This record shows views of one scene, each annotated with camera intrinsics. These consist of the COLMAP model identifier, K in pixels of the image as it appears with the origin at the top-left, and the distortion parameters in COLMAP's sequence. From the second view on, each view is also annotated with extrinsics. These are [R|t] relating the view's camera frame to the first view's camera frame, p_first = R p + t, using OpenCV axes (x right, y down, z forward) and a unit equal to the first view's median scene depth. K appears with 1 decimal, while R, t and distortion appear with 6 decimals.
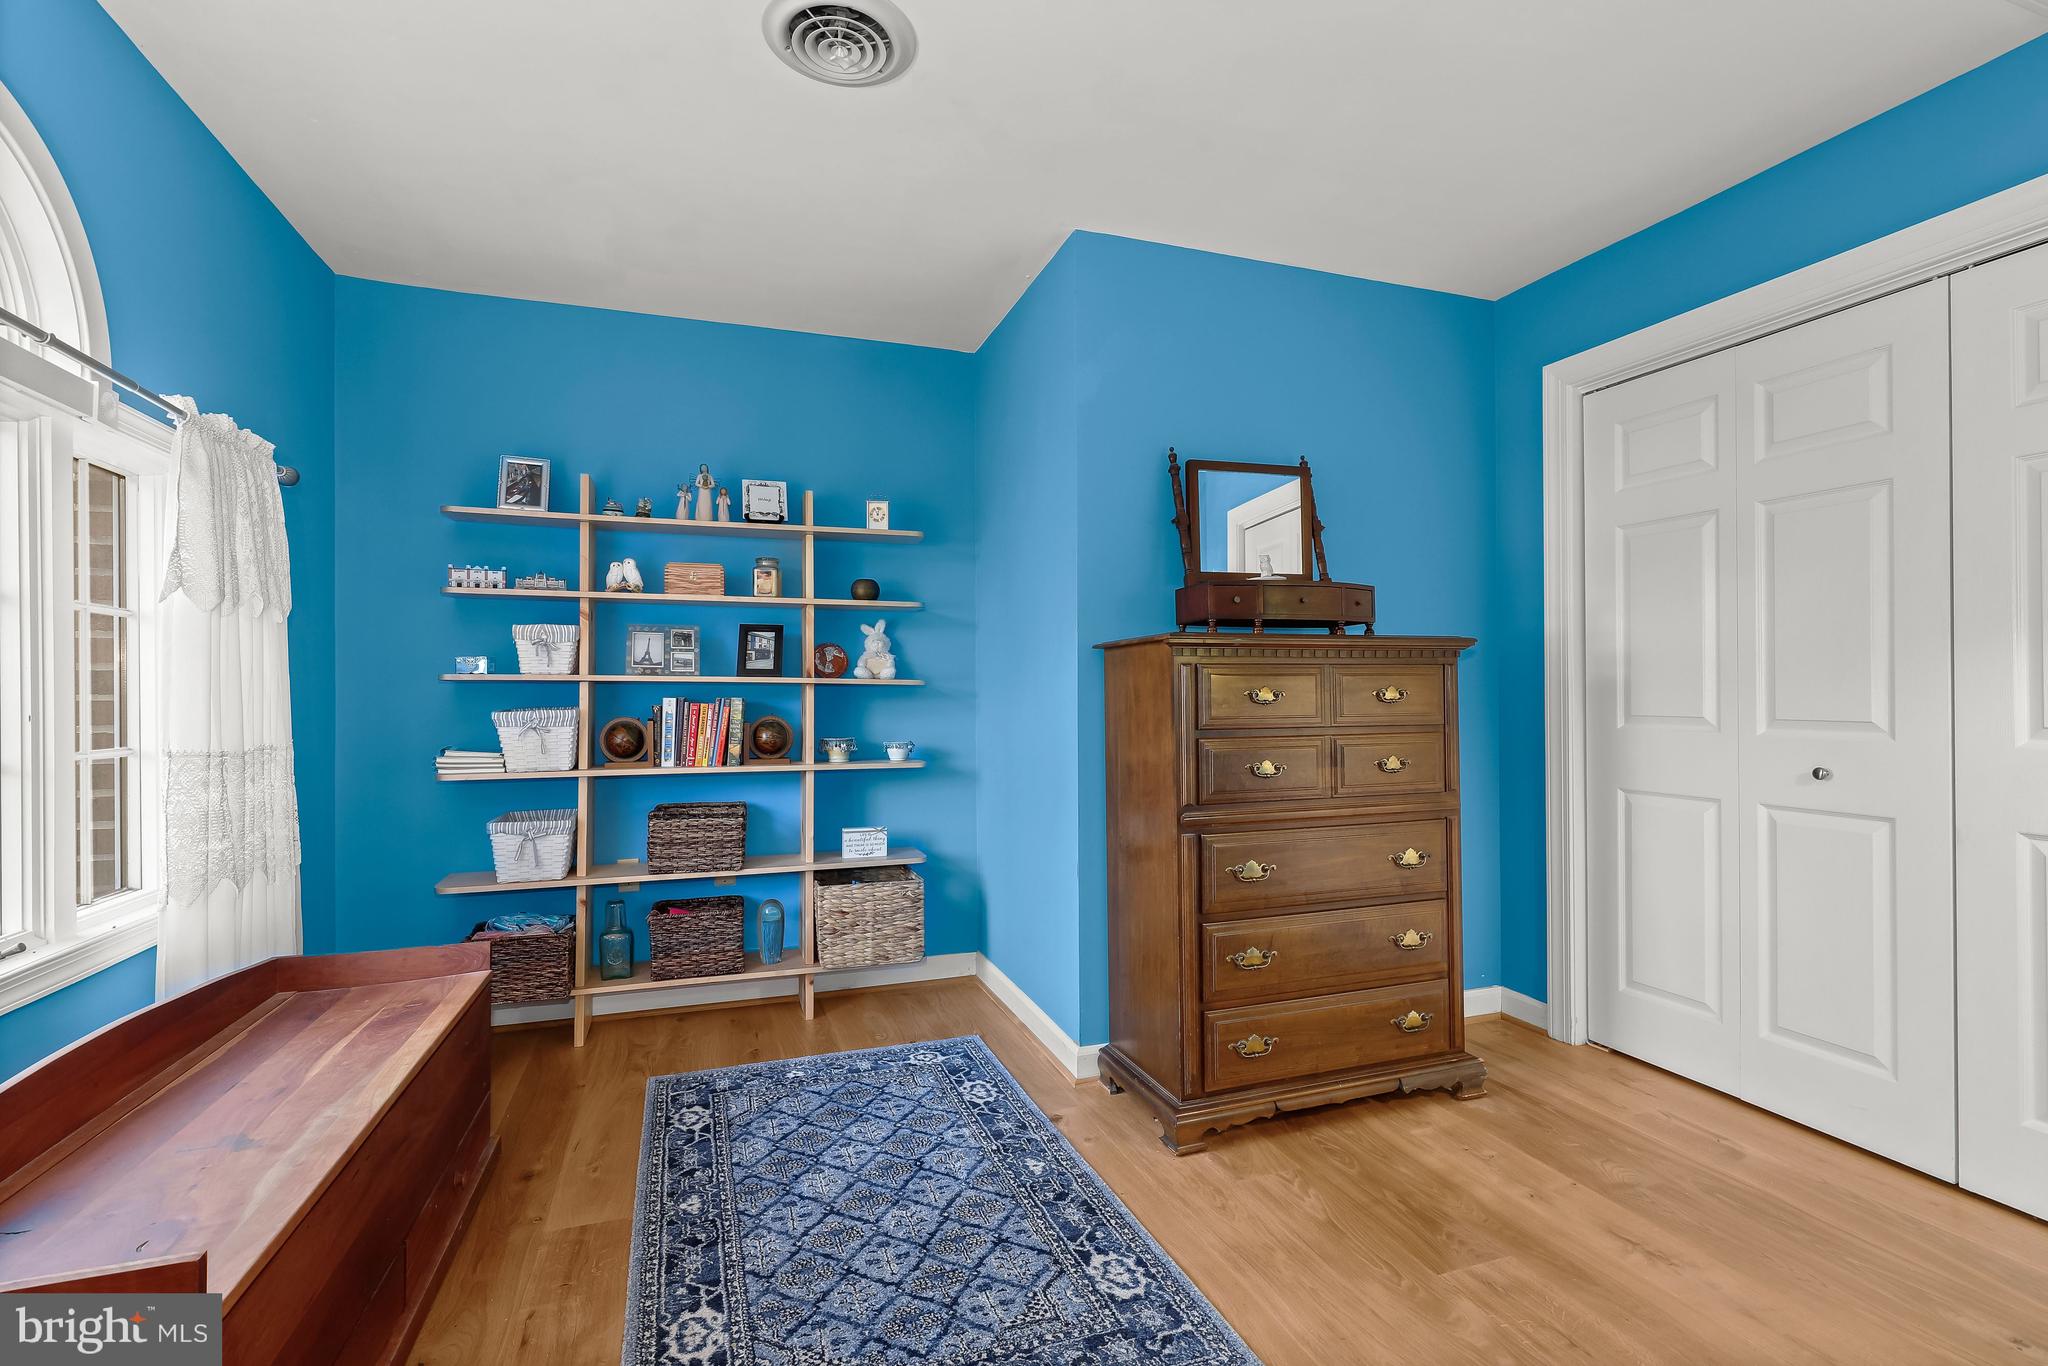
lens RADIAL K [[942.5, 0, 1030.1], [0, 942.5, 687.5], [0, 0, 1]] dist [0.000504, -0.000233]
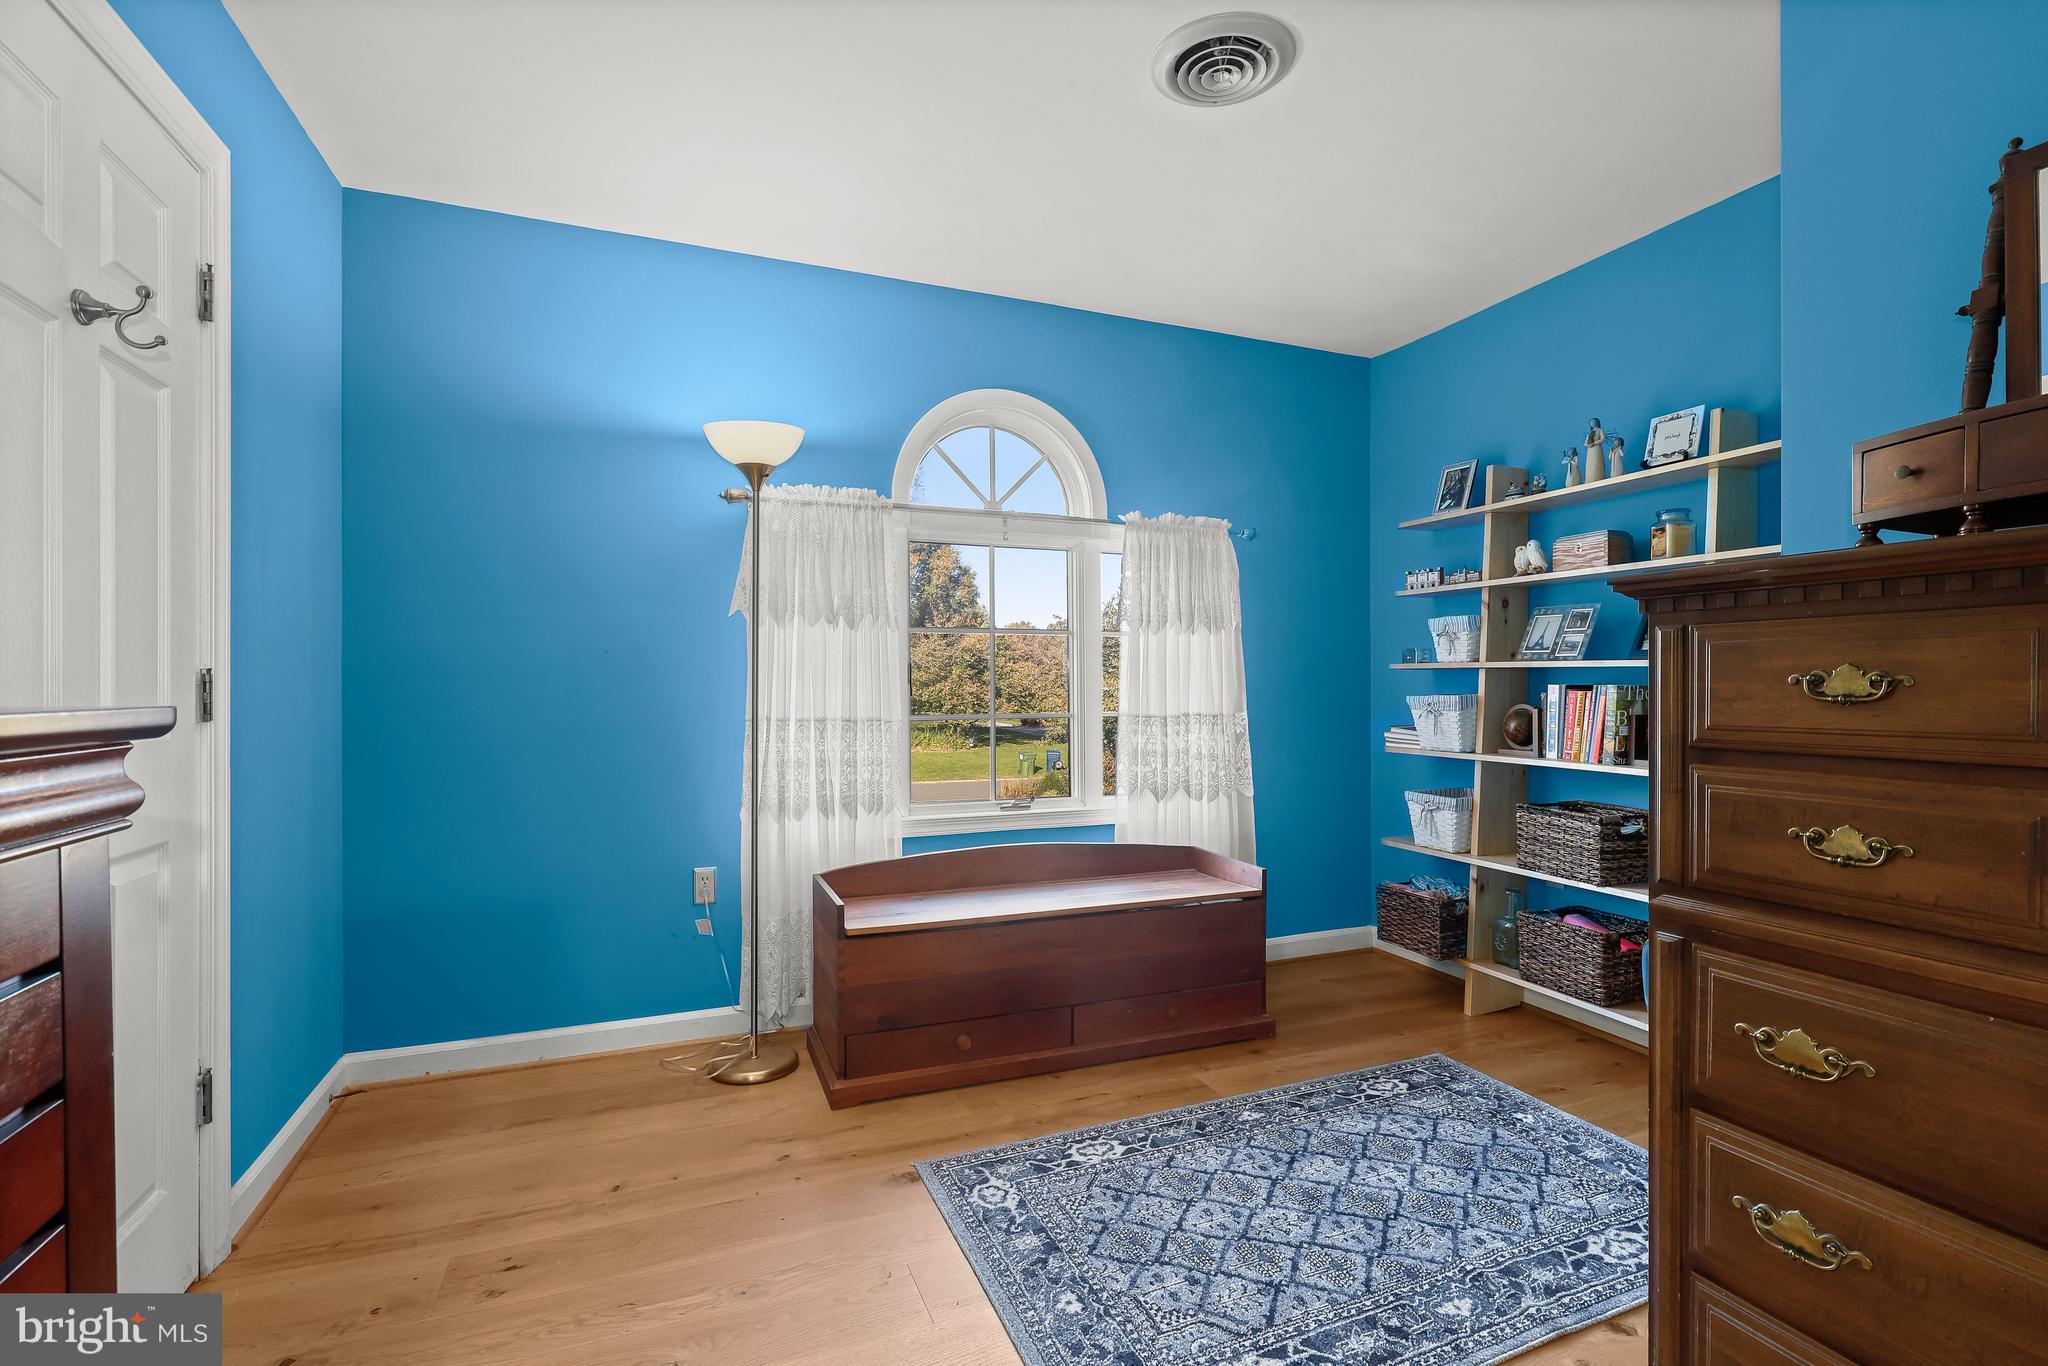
lens RADIAL K [[942.5, 0, 1028.9], [0, 942.5, 690.5], [0, 0, 1]] dist [0.000504, -0.000233]
pose [[0.037972, 0.010197, -0.999227, 0.554892], [0.008491, 0.999909, 0.010526, 0.002851], [0.999243, -0.008884, 0.037882, 0.475775]]
